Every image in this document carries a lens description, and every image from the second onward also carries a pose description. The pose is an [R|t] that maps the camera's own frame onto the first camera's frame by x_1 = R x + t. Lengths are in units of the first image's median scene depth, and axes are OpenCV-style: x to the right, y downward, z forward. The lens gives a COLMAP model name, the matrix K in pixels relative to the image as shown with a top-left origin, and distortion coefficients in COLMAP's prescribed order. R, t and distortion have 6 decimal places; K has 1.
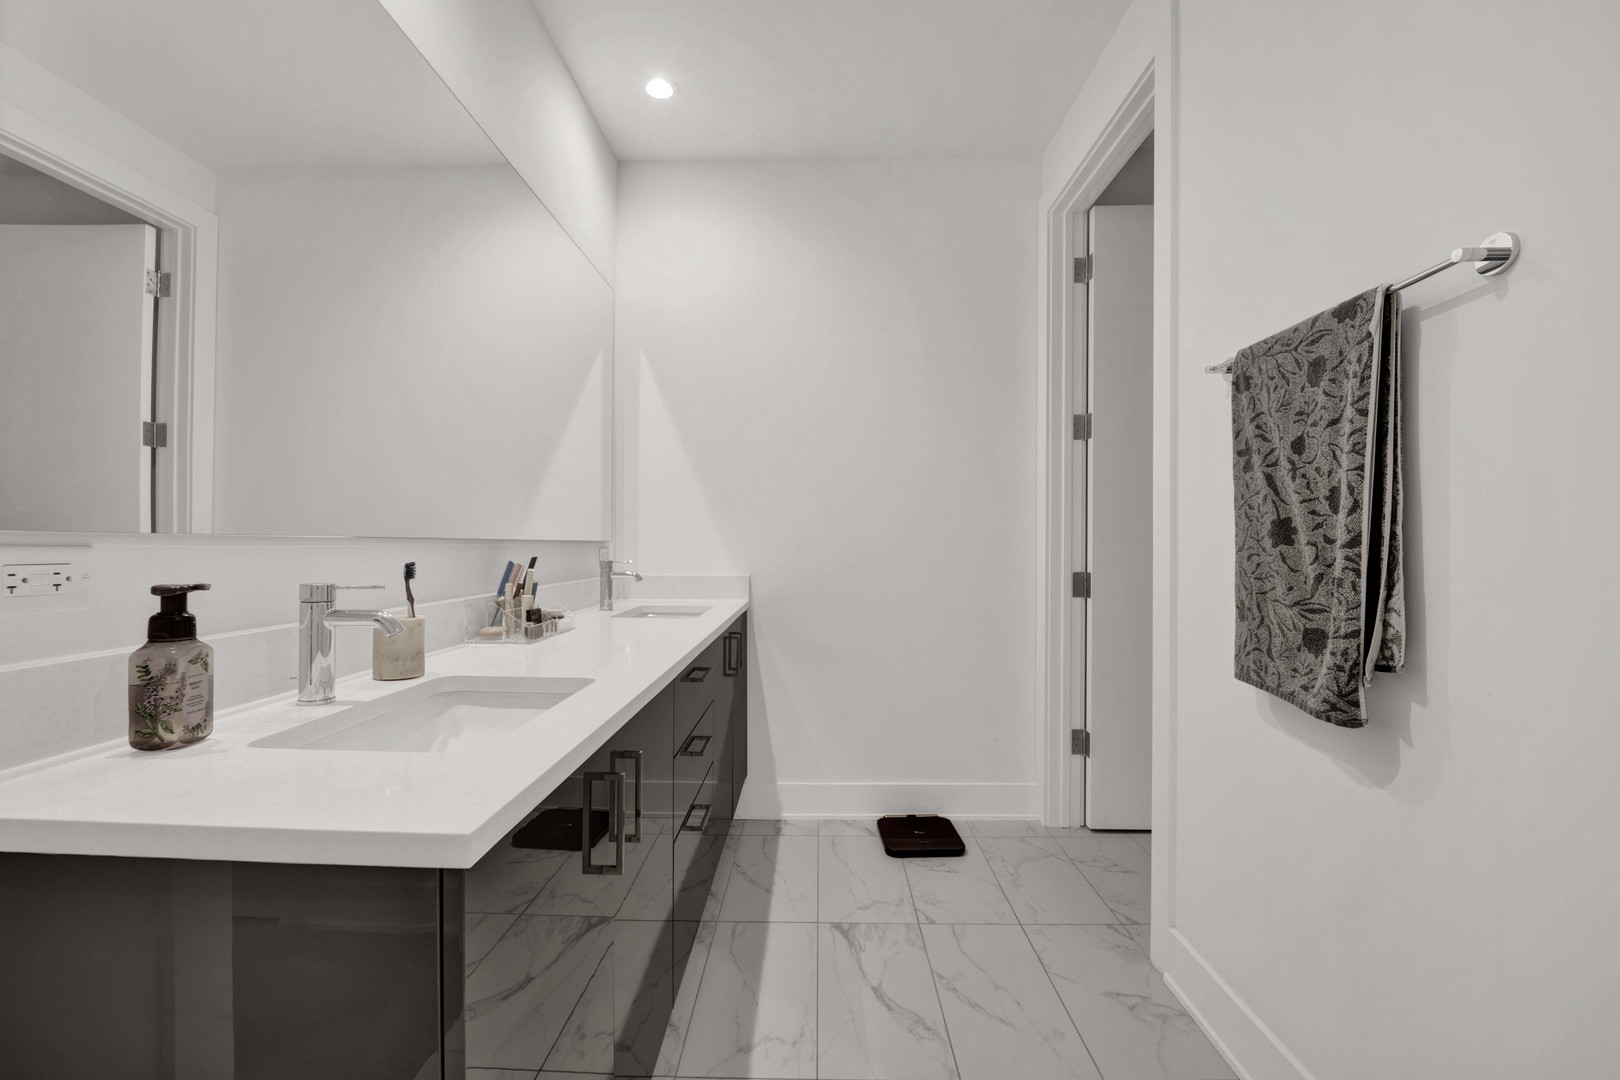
lens RADIAL K [[694.6, 0, 810.5], [0, 694.6, 547.6], [0, 0, 1]] dist [-0.022053, -0.000036]
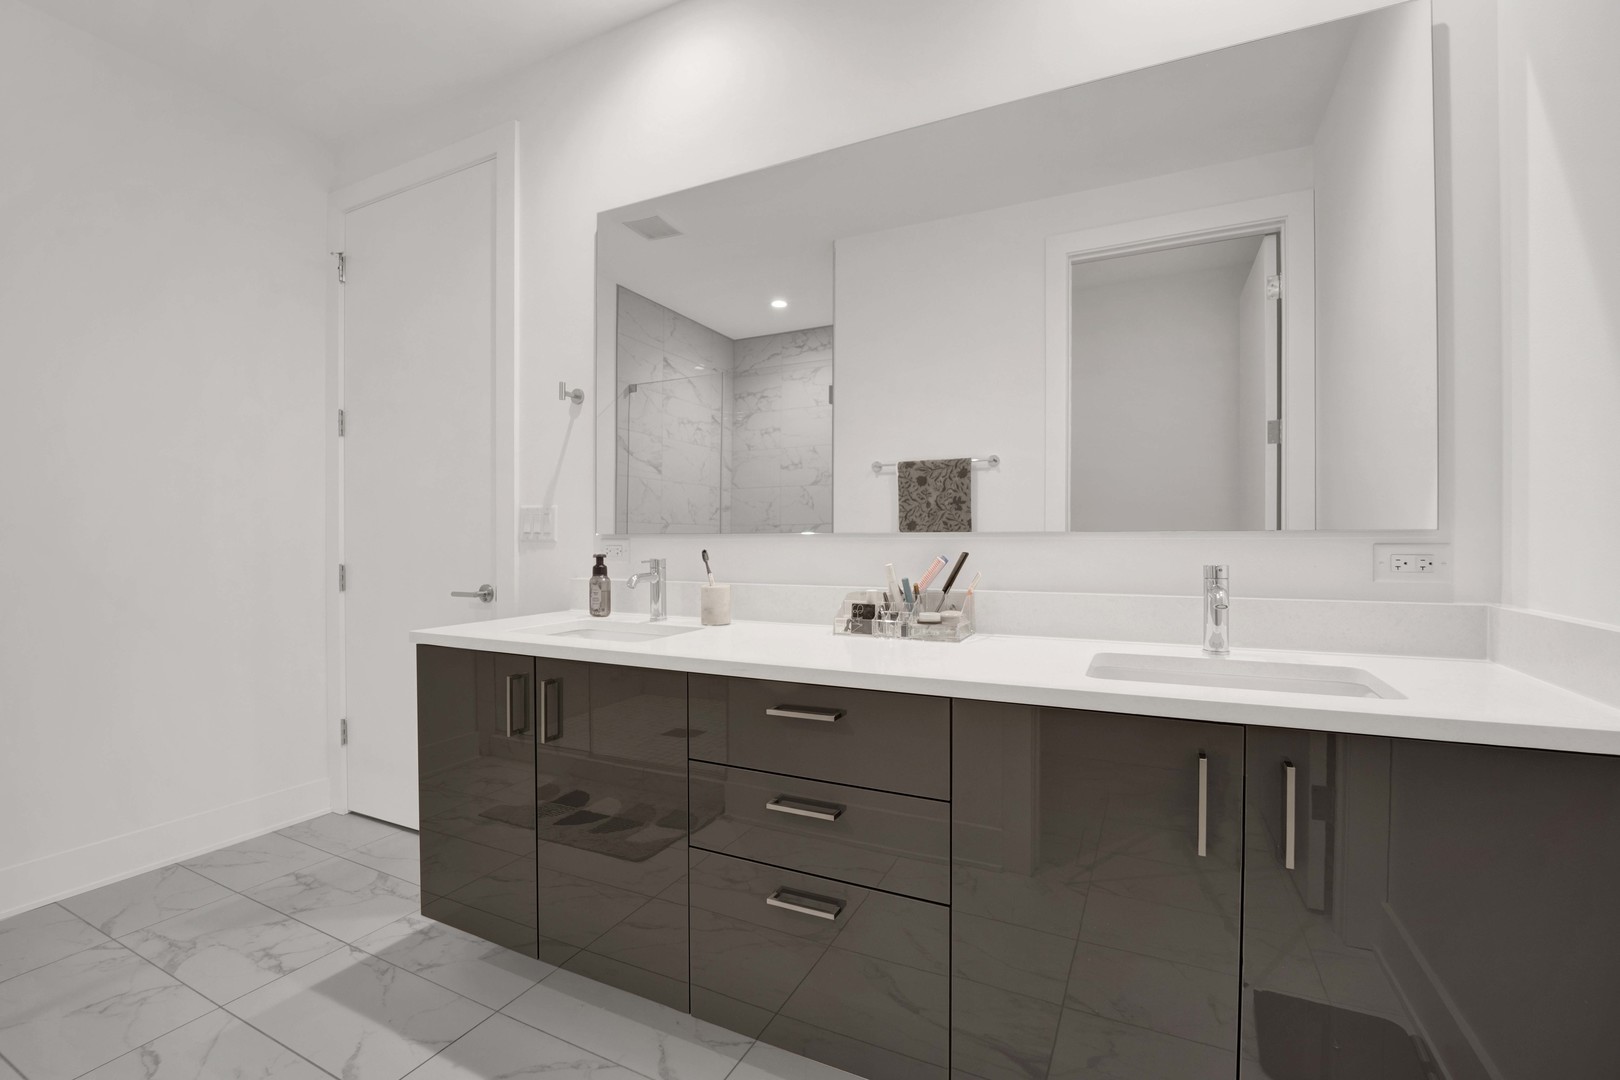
lens RADIAL K [[696.6, 0, 815.3], [0, 696.6, 535.4], [0, 0, 1]] dist [-0.018133, -0.000238]
pose [[-0.433492, -0.000918, -0.901157, 0.777363], [0.002025, 0.999996, -0.001993, -0.006984], [0.901155, -0.002689, -0.433488, 2.021315]]
